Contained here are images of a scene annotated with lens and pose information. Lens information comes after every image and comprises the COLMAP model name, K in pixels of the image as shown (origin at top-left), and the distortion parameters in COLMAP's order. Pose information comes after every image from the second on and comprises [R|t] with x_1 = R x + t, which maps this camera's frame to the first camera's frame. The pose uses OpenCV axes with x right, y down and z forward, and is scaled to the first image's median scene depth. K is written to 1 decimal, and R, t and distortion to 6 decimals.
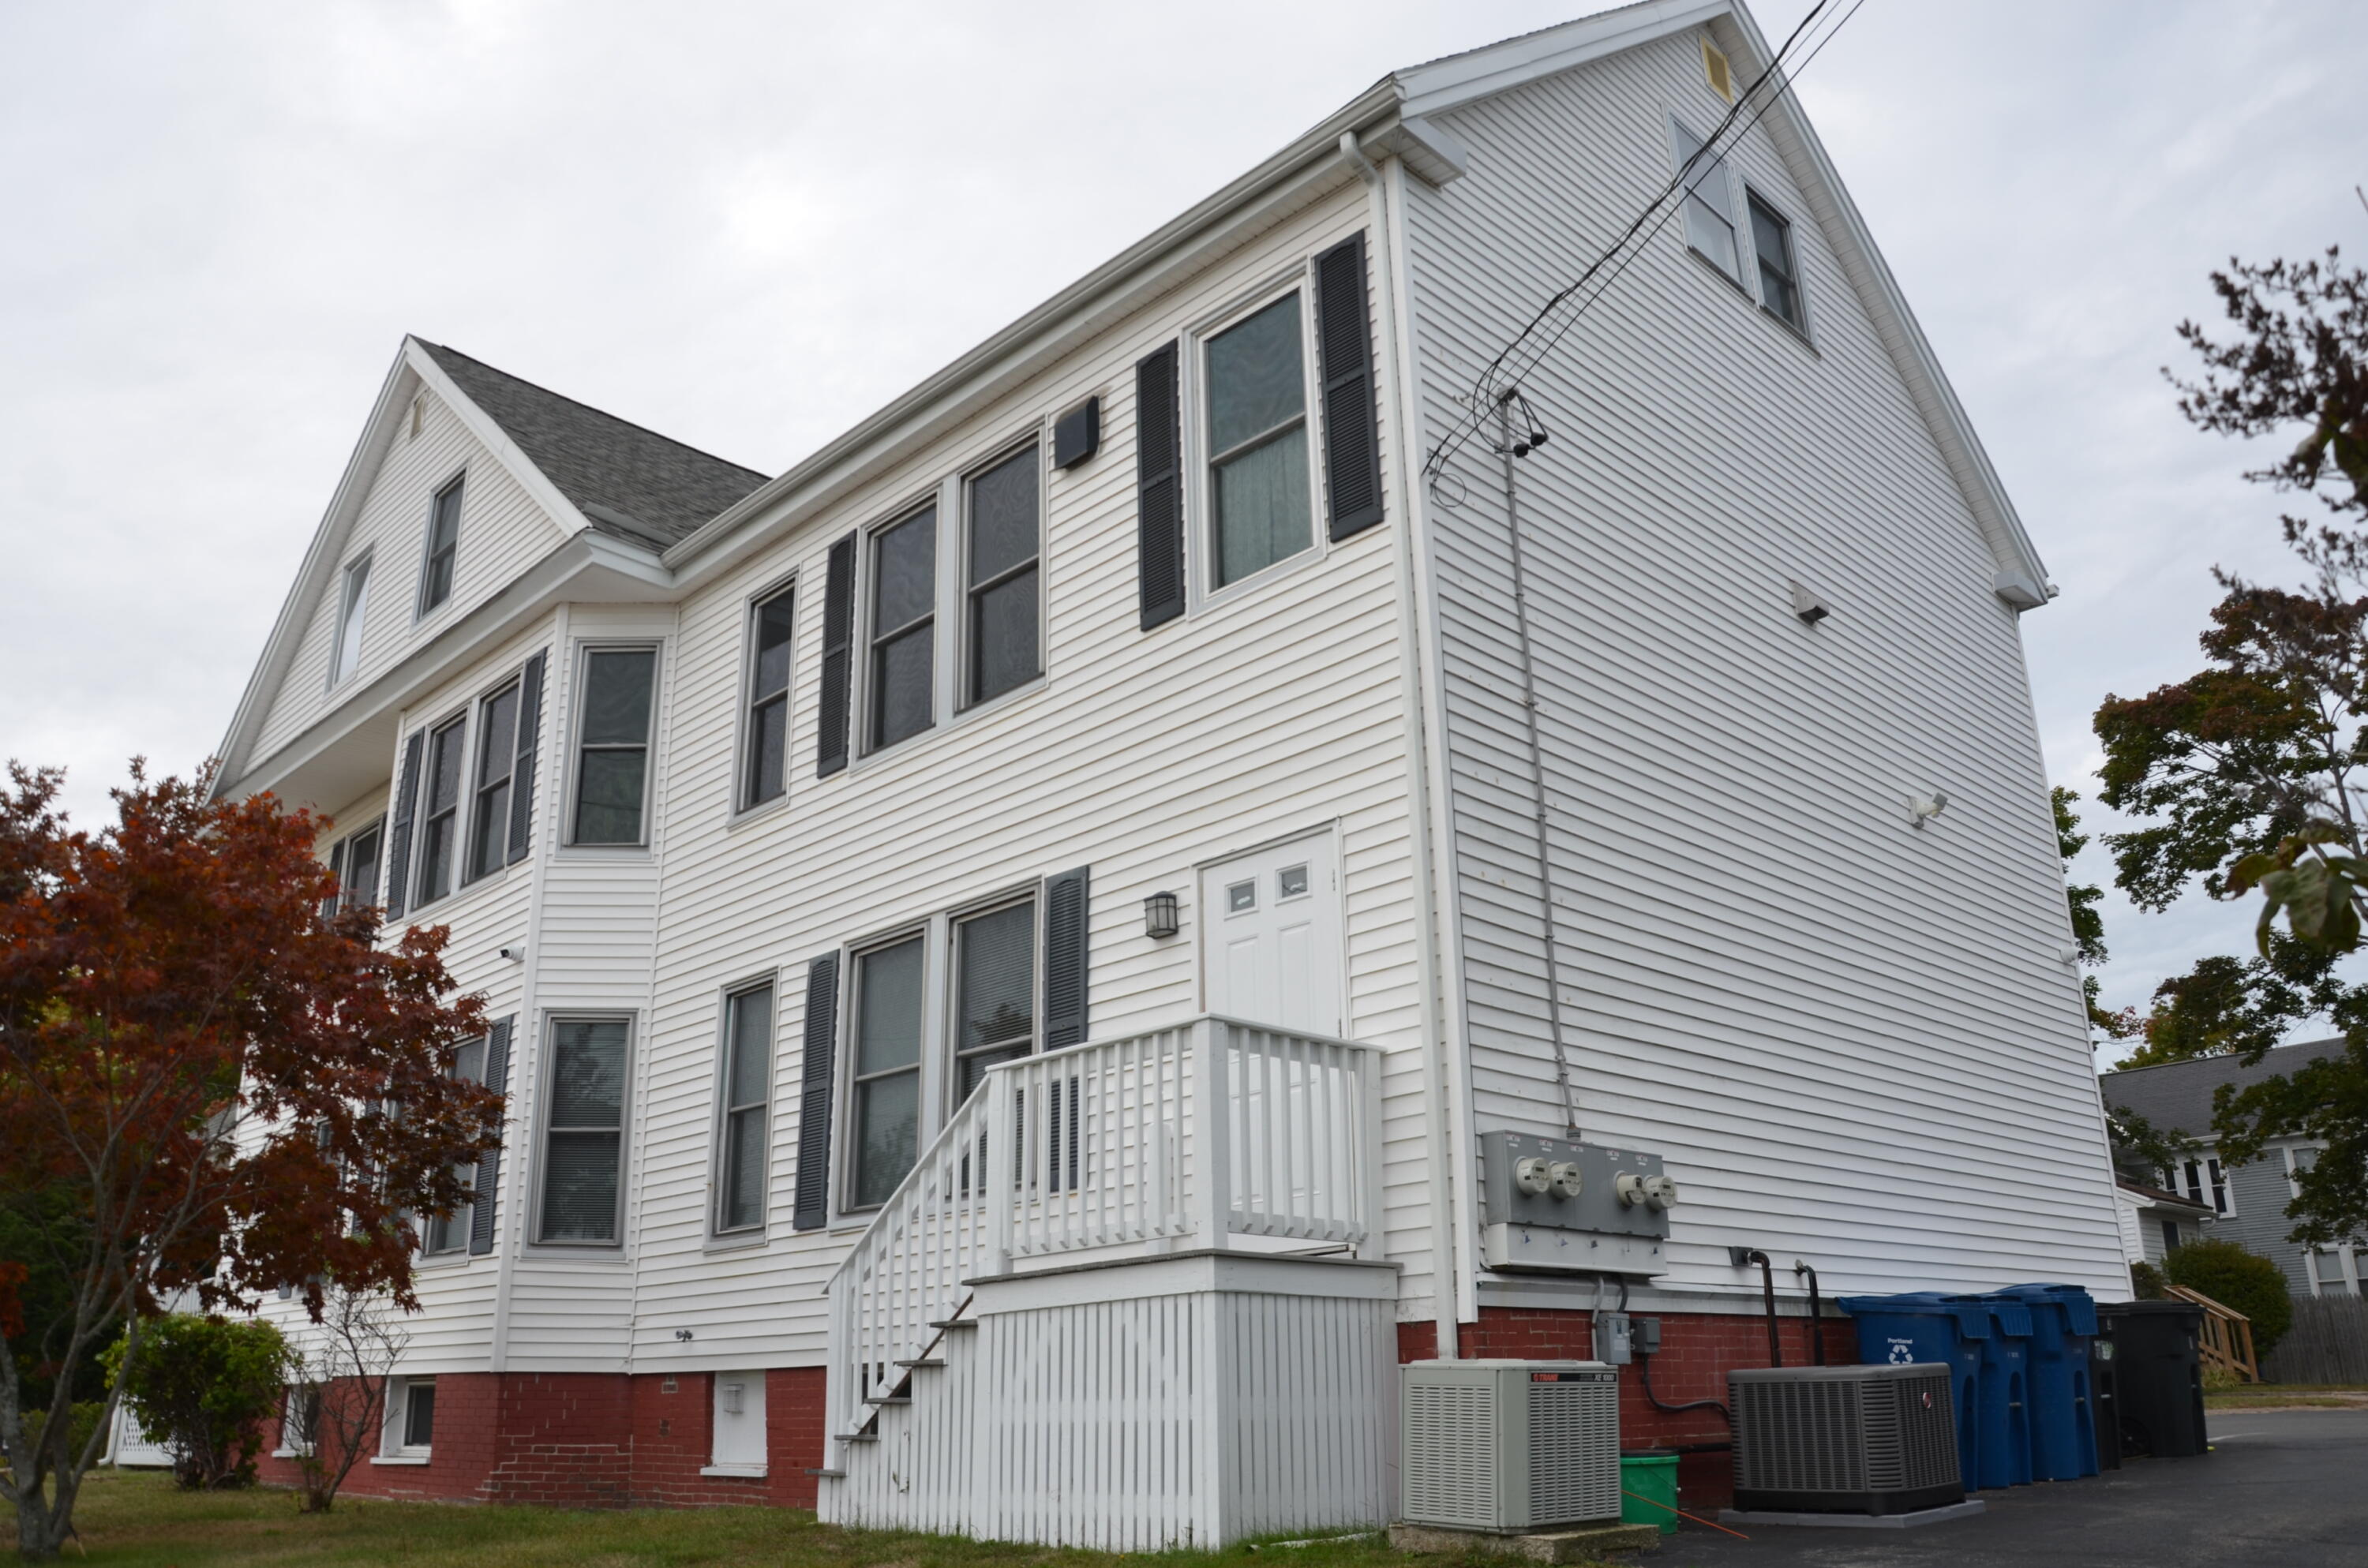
lens RADIAL K [[1865.8, 0, 1197.7], [0, 1865.8, 778.9], [0, 0, 1]] dist [-0.141036, 0.099215]
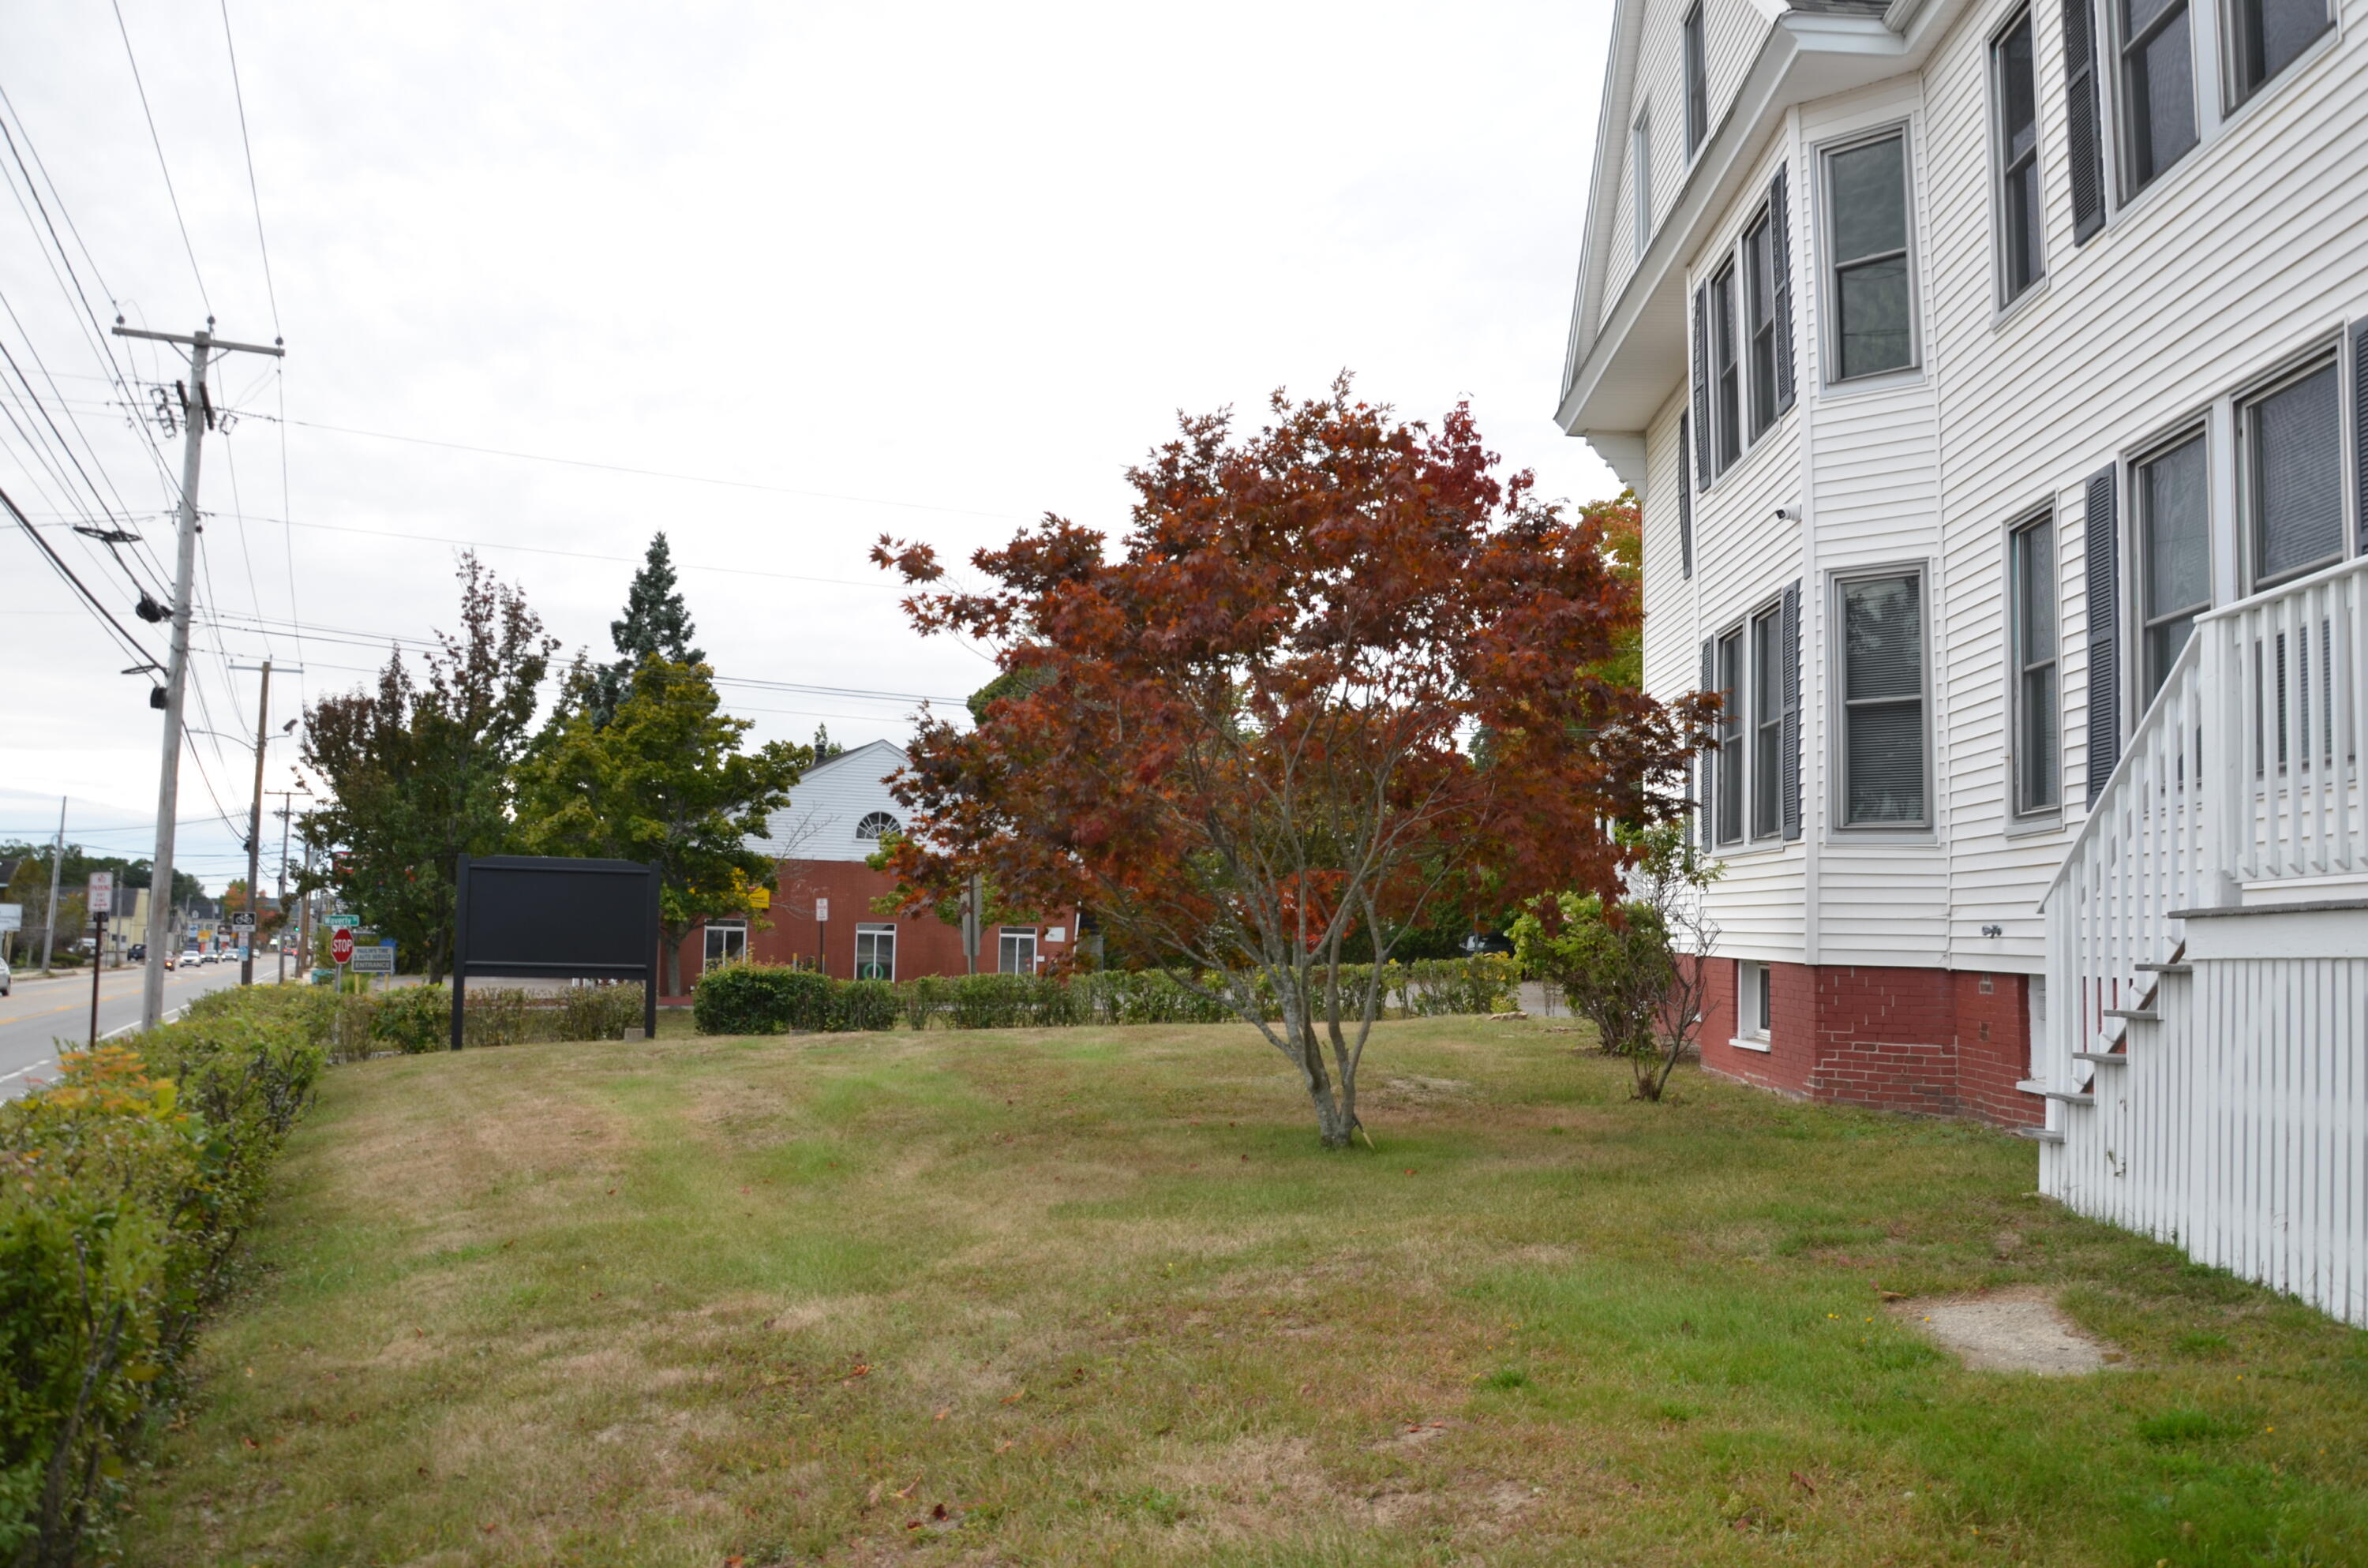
lens RADIAL K [[1865.8, 0, 1185.3], [0, 1865.8, 780.2], [0, 0, 1]] dist [-0.141036, 0.099215]
pose [[0.690734, -0.027714, -0.722578, 0.078180], [0.208217, 0.964566, 0.162046, 0.015428], [0.692483, -0.262383, 0.672029, 0.167717]]
